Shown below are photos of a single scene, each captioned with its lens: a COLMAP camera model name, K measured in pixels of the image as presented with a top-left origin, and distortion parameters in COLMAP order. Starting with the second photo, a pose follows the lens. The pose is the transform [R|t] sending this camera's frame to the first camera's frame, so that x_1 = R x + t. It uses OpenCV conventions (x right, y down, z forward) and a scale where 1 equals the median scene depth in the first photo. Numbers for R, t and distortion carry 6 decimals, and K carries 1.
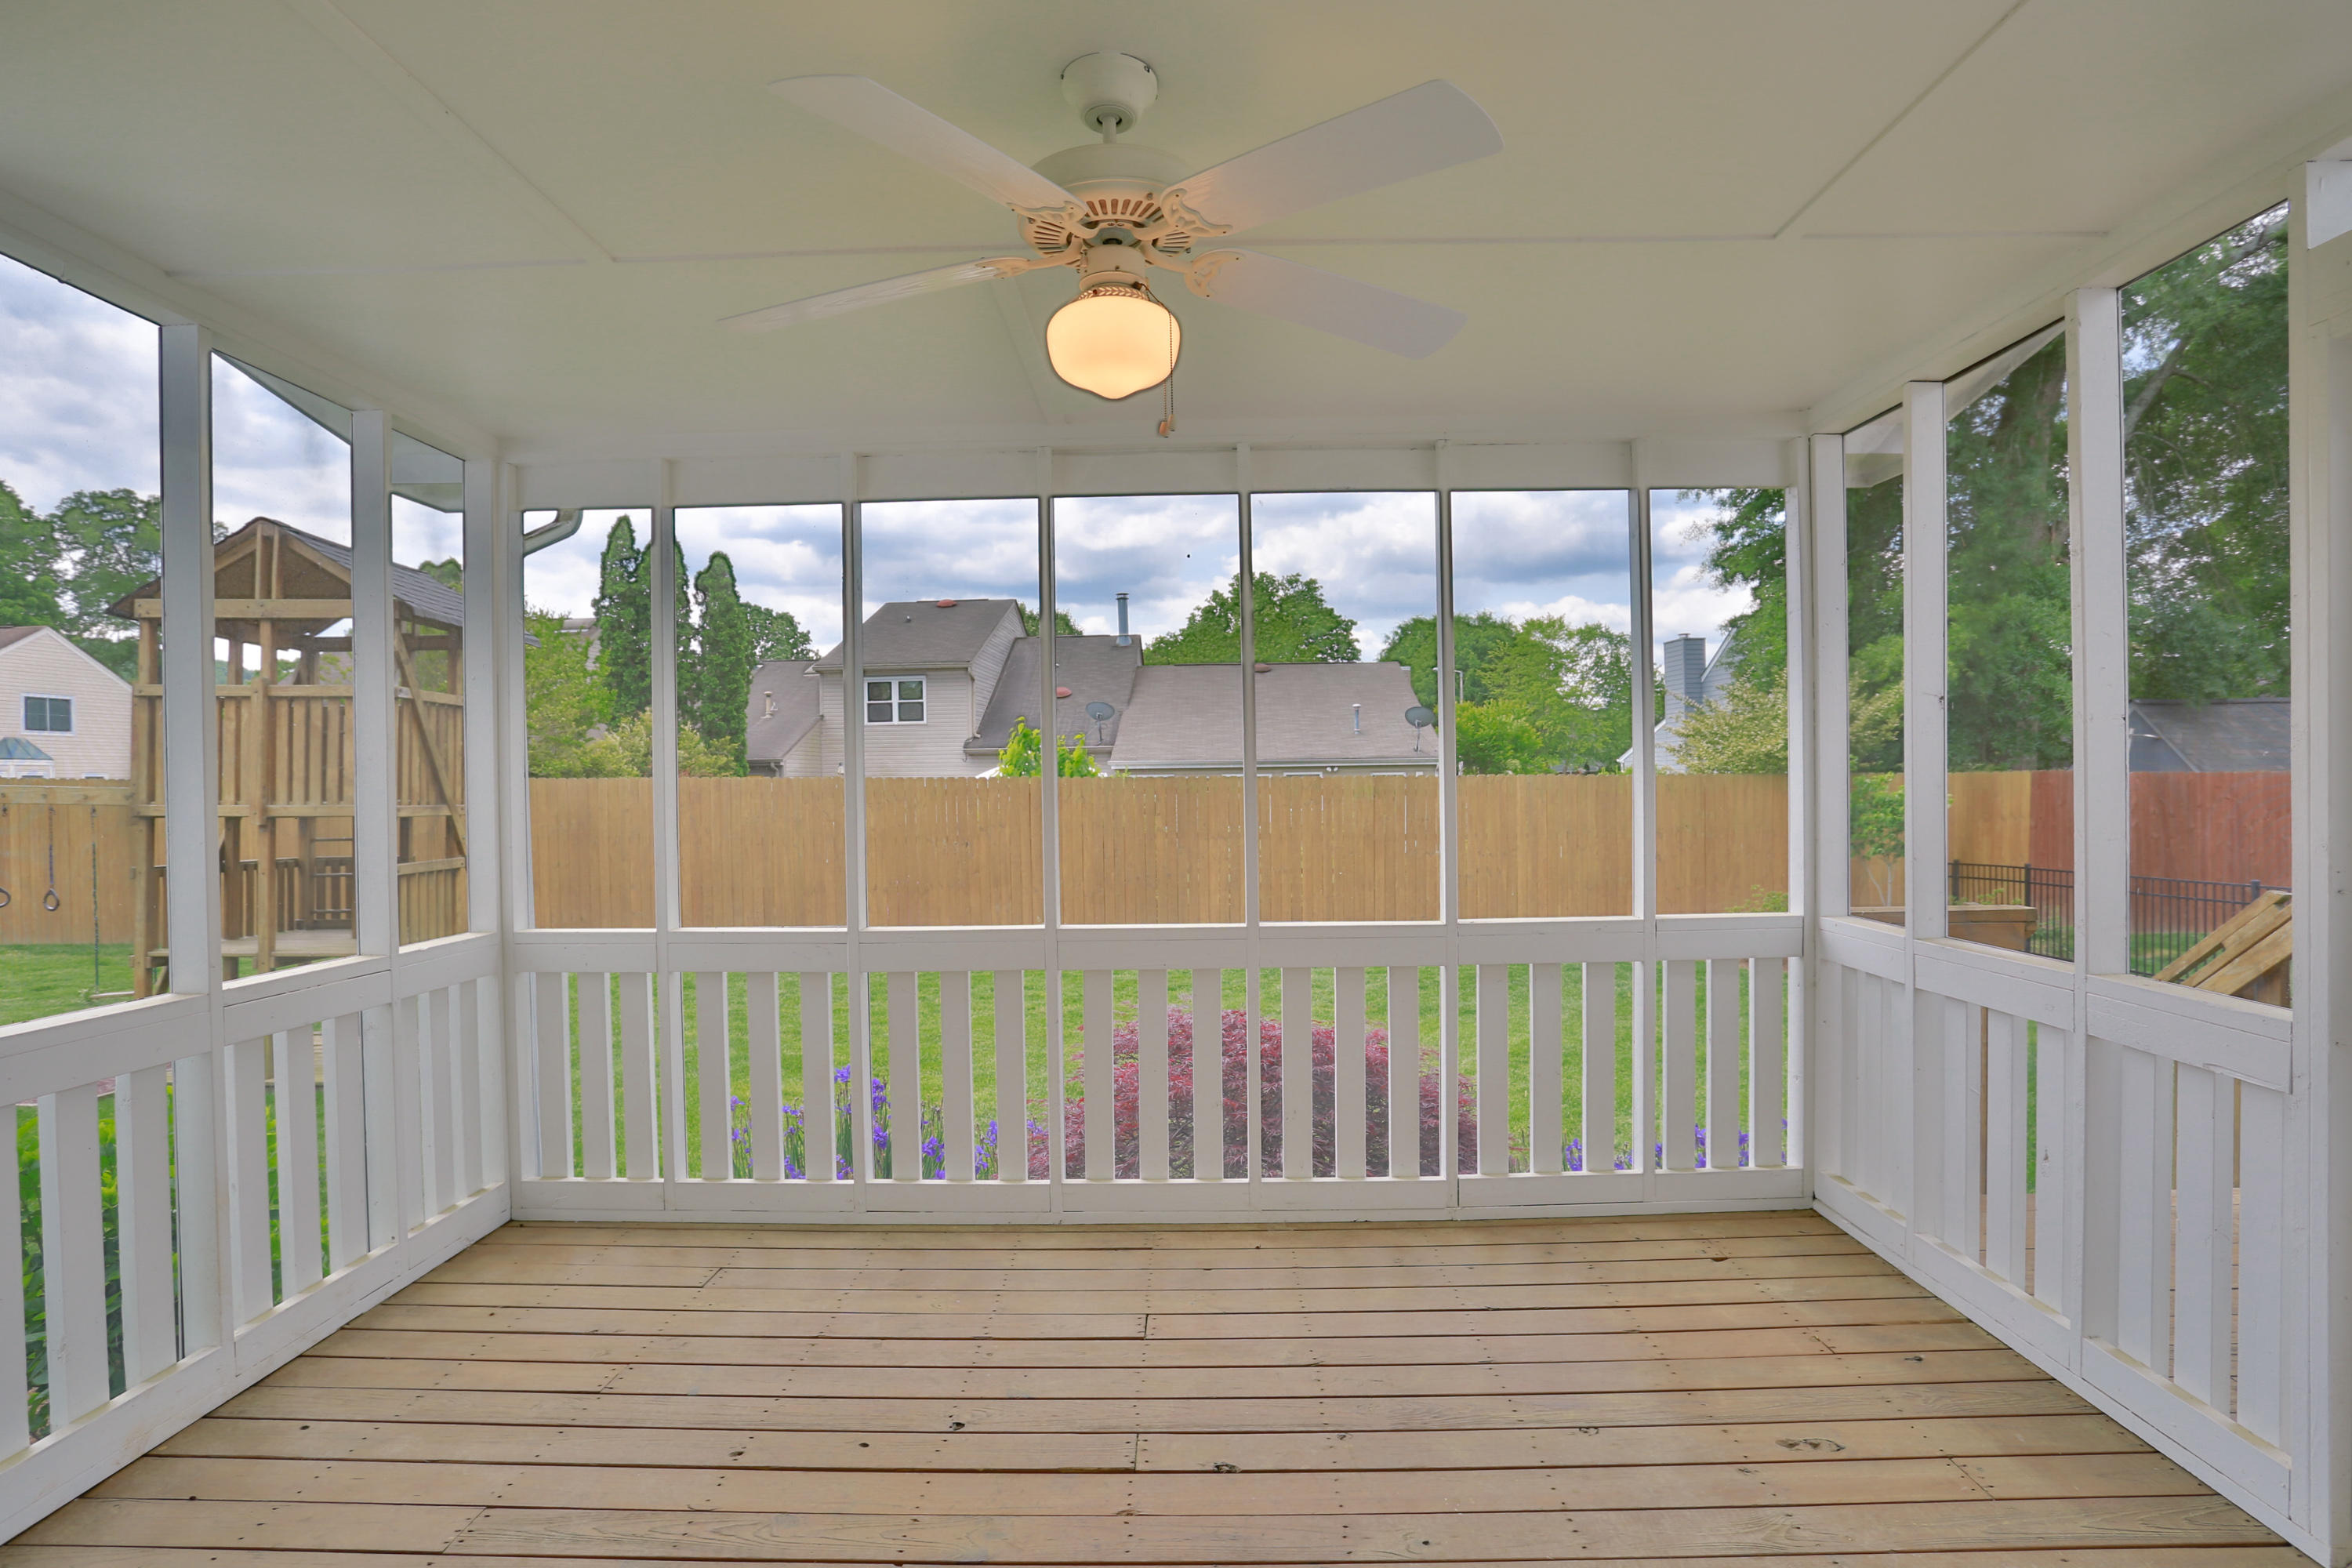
lens RADIAL K [[1199.5, 0, 1175.5], [0, 1199.5, 788.7], [0, 0, 1]] dist [-0.060370, 0.001578]
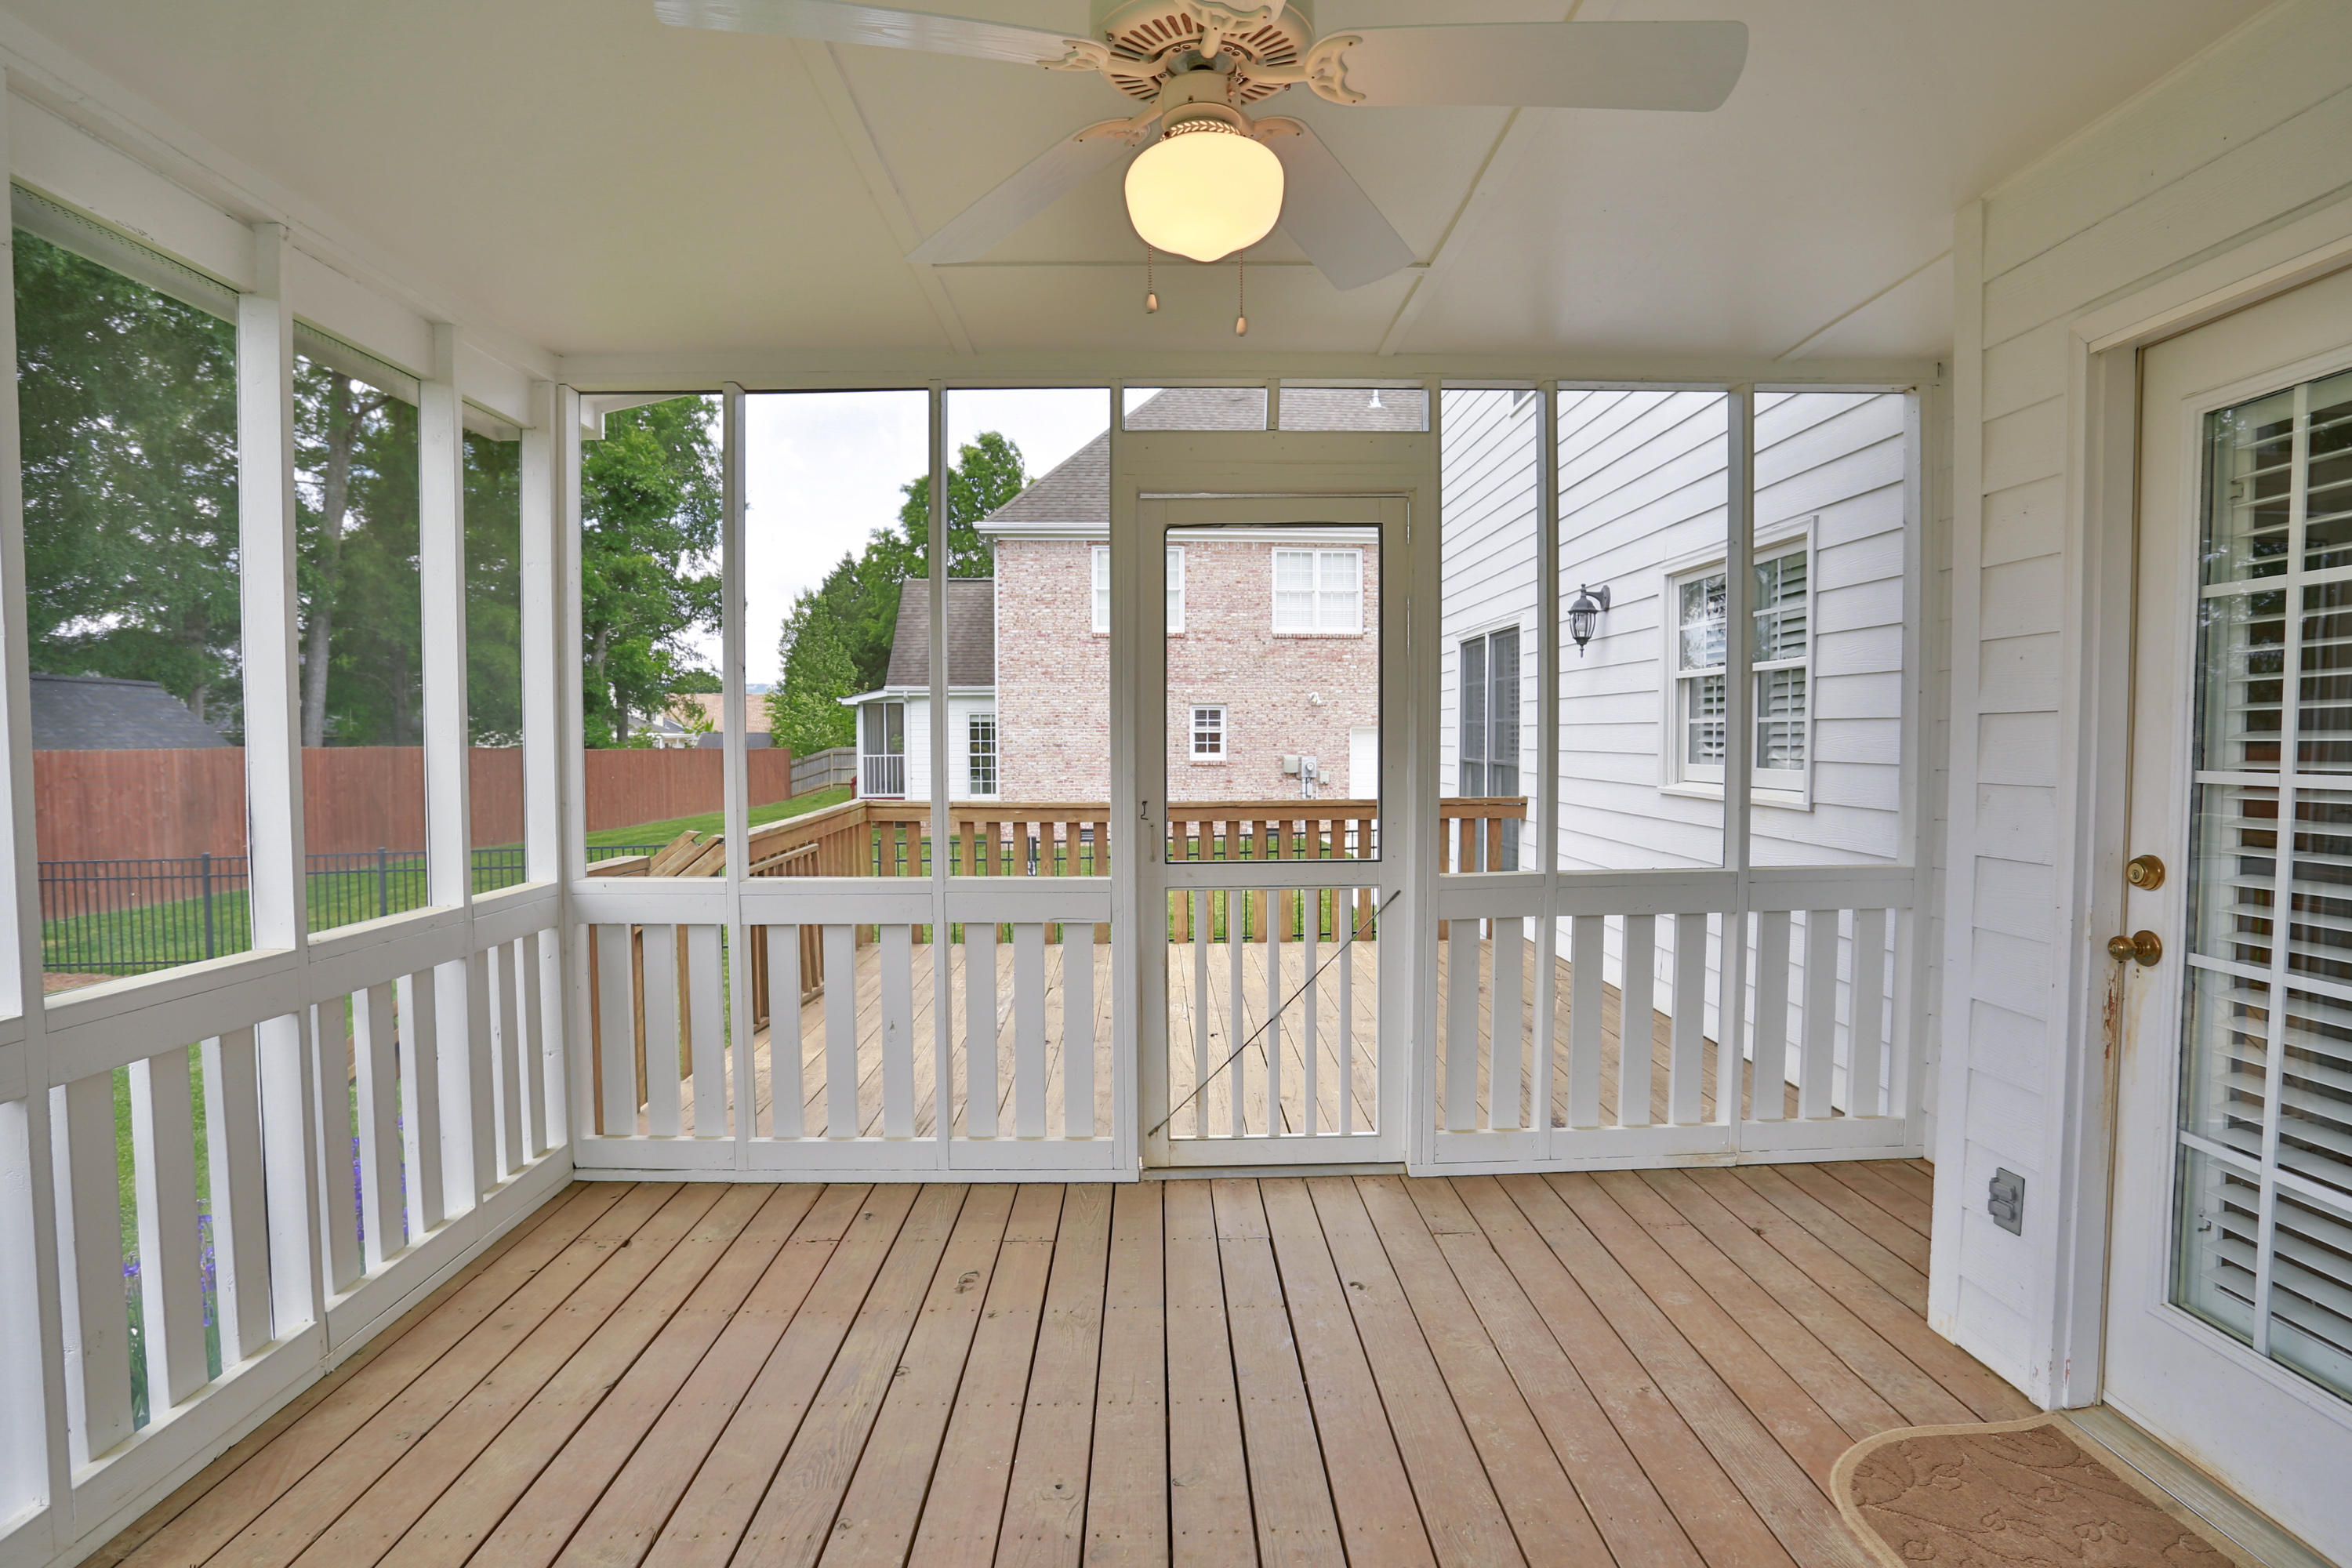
lens RADIAL K [[1199.5, 0, 1175.5], [0, 1199.5, 788.7], [0, 0, 1]] dist [-0.060370, 0.001578]
pose [[-0.042968, -0.029281, 0.998647, -0.553351], [0.013862, 0.999457, 0.029901, 0.010672], [-0.998980, 0.015128, -0.042539, 0.658172]]
